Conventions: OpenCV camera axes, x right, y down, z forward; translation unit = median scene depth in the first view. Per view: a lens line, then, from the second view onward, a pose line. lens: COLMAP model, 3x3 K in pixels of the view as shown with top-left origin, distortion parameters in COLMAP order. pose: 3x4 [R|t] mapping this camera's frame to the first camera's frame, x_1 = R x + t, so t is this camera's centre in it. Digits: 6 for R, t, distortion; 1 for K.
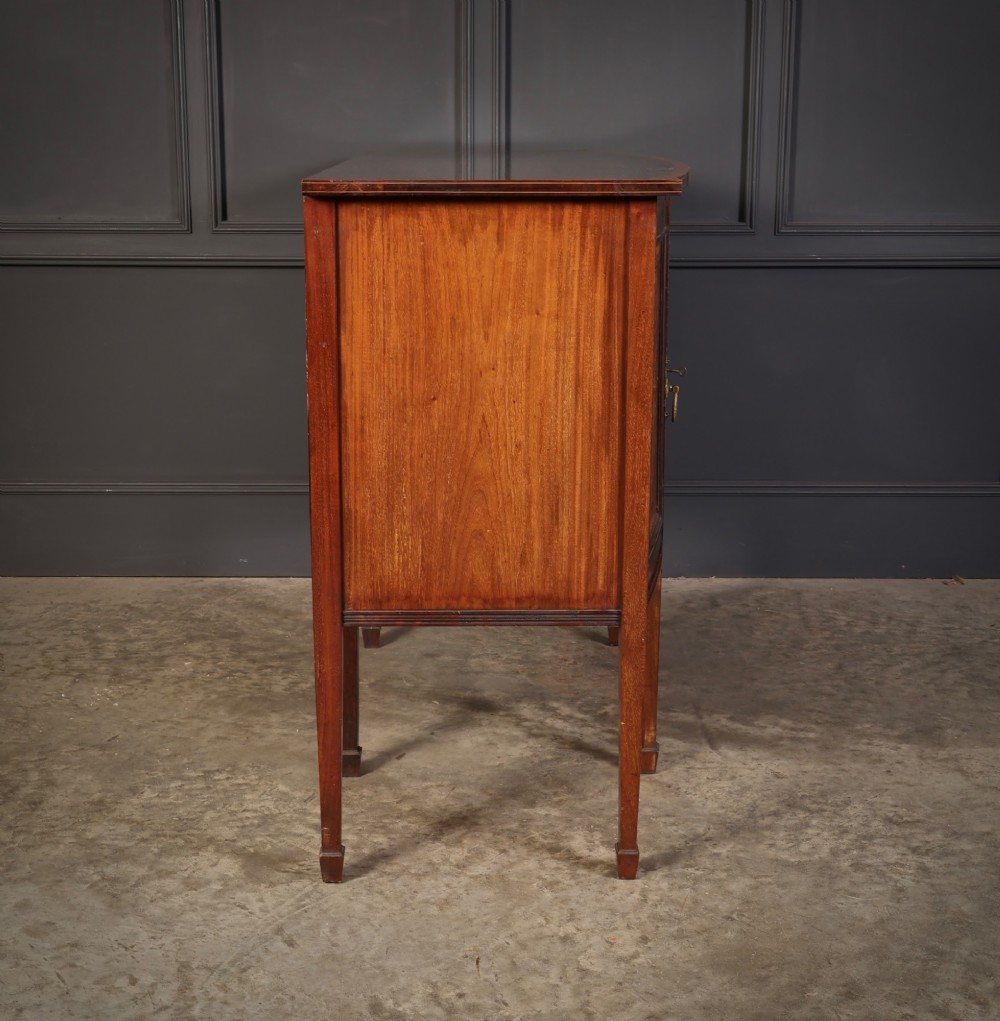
lens RADIAL K [[1751.7, 0, 494.0], [0, 1751.7, 510.0], [0, 0, 1]] dist [0.016943, -0.012429]
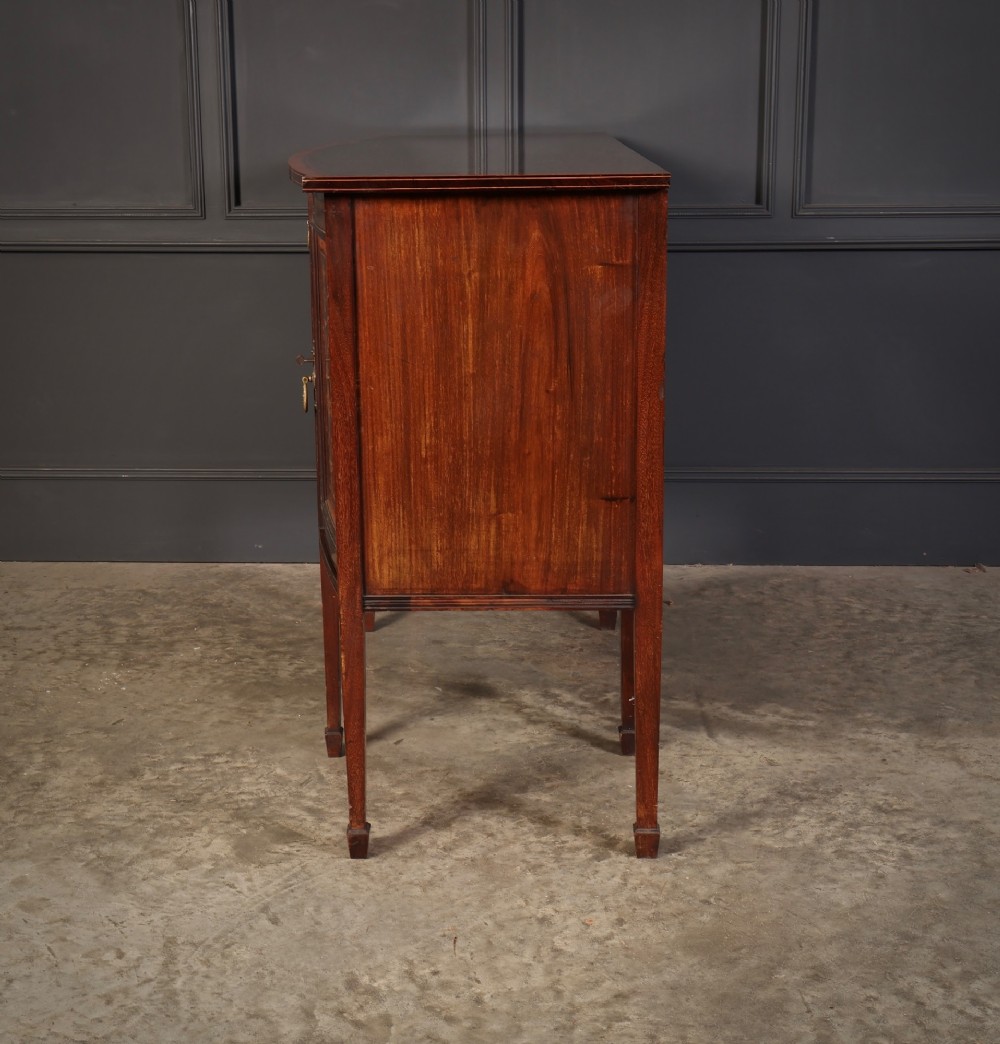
lens RADIAL K [[1818.7, 0, 479.9], [0, 1818.7, 523.1], [0, 0, 1]] dist [0.011714, 0.011523]
pose [[0.999041, 0.002151, -0.043727, 0.038420], [-0.001376, 0.999841, 0.017755, -0.003899], [0.043758, -0.017678, 0.998886, -0.042423]]
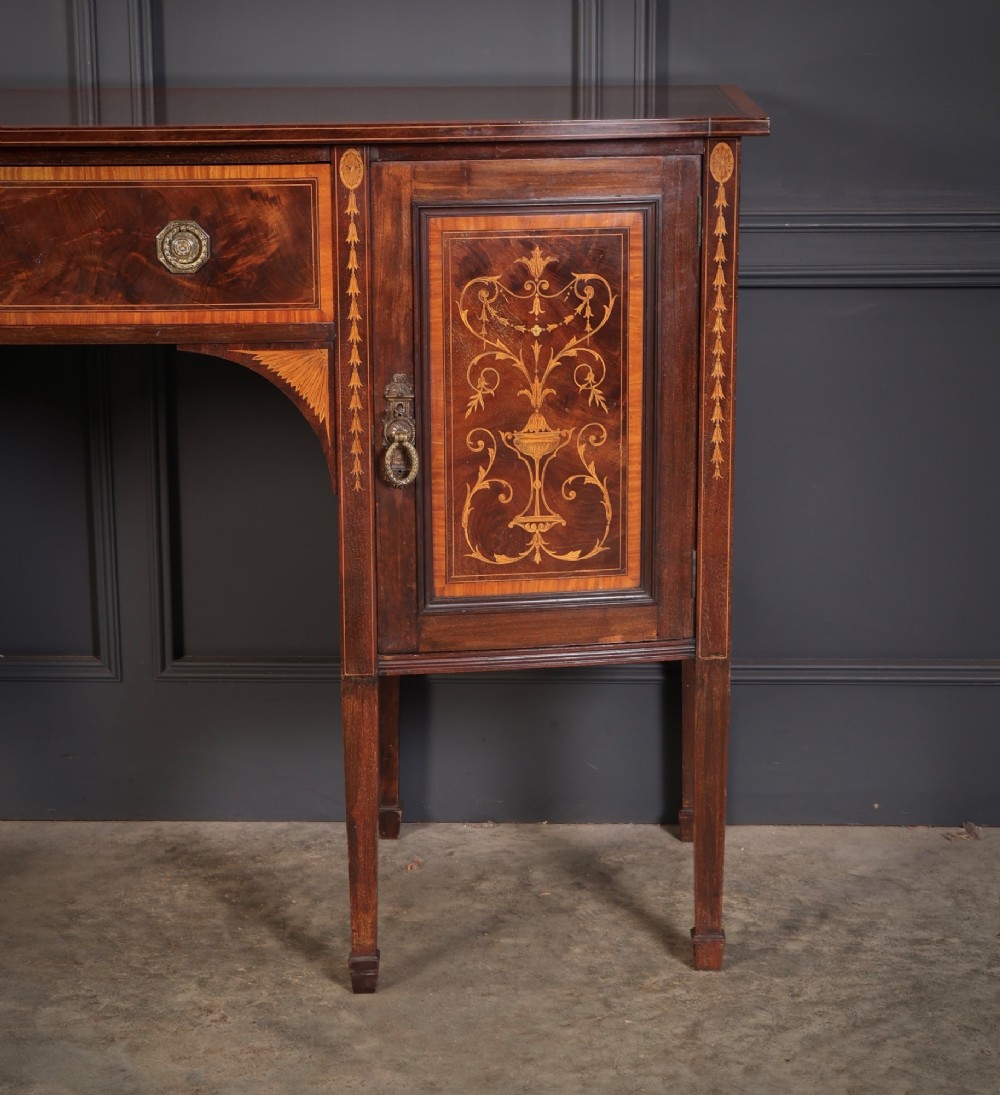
lens RADIAL K [[2618.6, 0, 457.5], [0, 2618.6, 550.7], [0, 0, 1]] dist [0.006598, 0.082633]
pose [[0.999100, 0.000975, -0.042399, 0.179440], [-0.000284, 0.999867, 0.016303, -0.087297], [0.042409, -0.016276, 0.998968, 0.191686]]
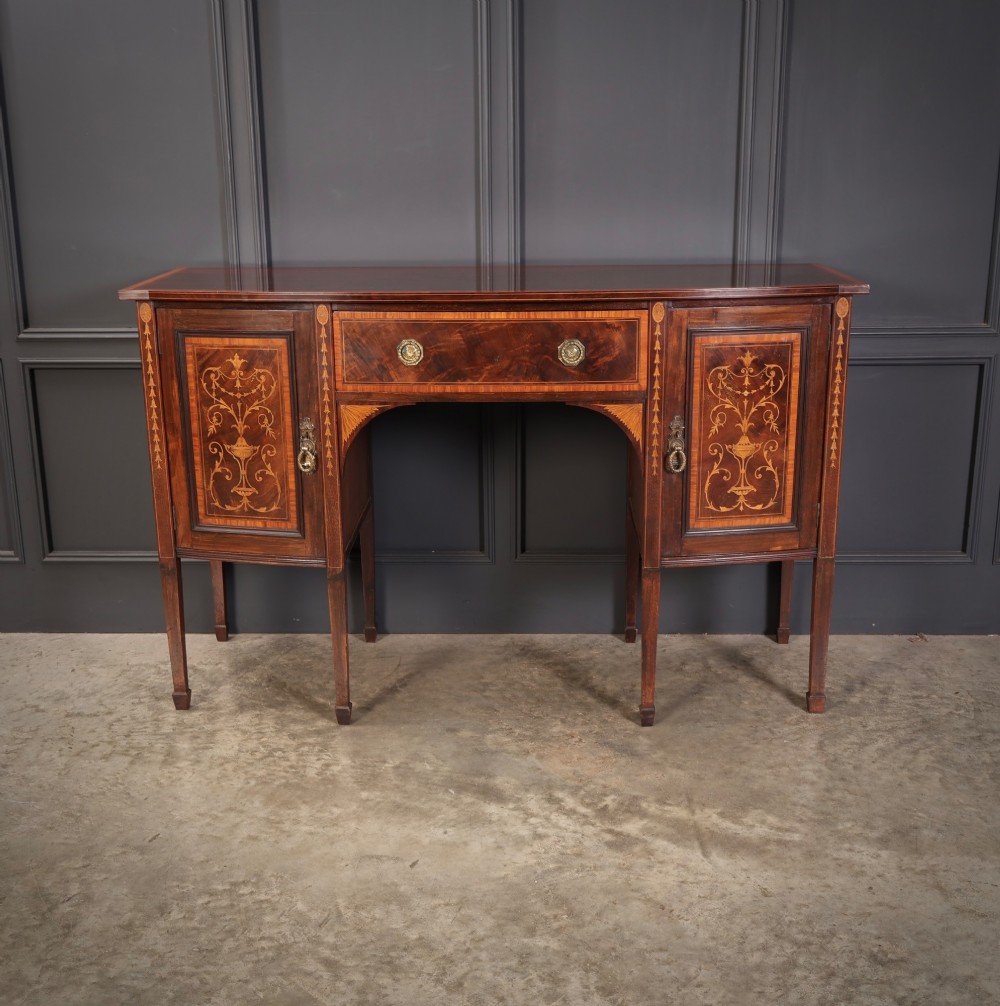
lens RADIAL K [[1293.2, 0, 496.5], [0, 1293.2, 502.8], [0, 0, 1]] dist [0.006709, -0.000048]
pose [[0.999334, -0.002444, -0.036402, 0.026697], [0.004134, 0.998913, 0.046420, -0.116690], [0.036249, -0.046539, 0.998259, 0.211862]]
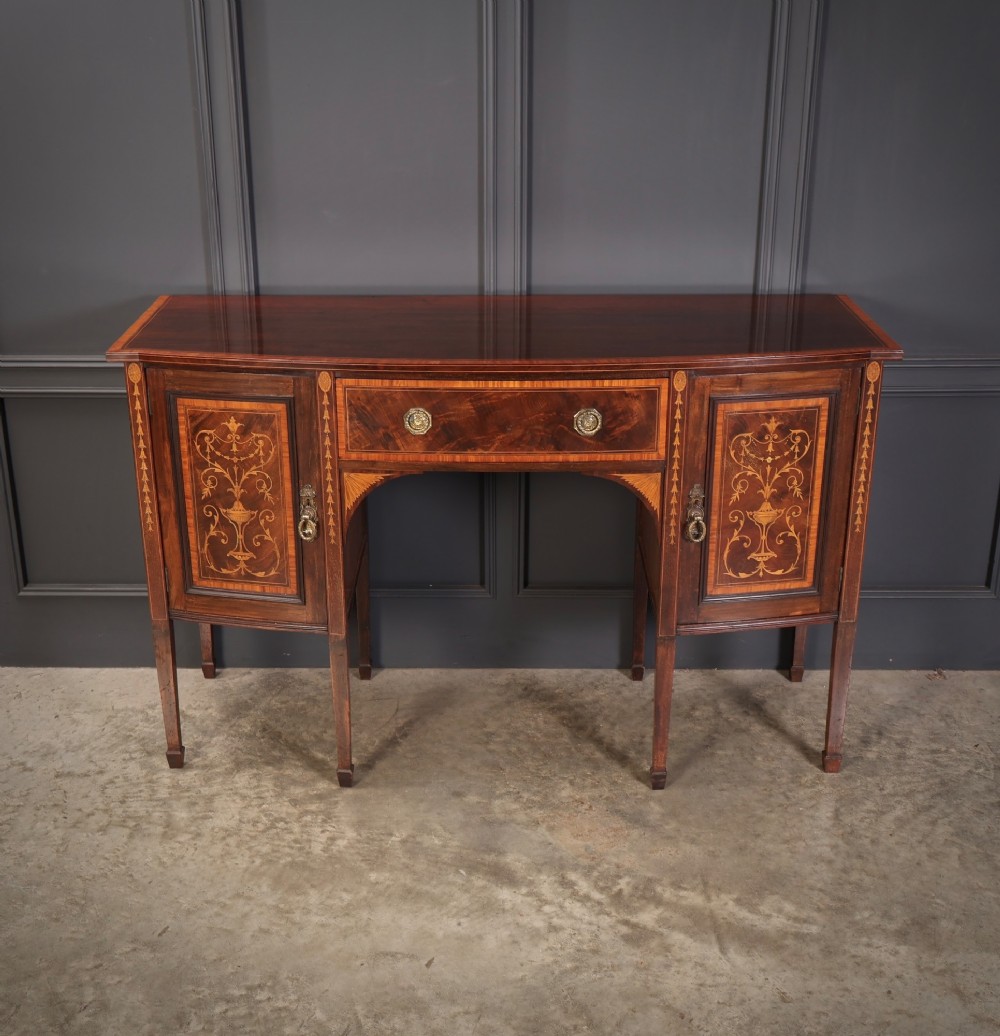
lens RADIAL K [[1429.7, 0, 476.2], [0, 1429.7, 515.1], [0, 0, 1]] dist [0.017920, -0.005615]
pose [[0.999740, 0.000856, -0.022793, -0.005197], [0.002567, 0.988727, 0.149704, -0.256826], [0.022664, -0.149724, 0.988468, 0.172728]]
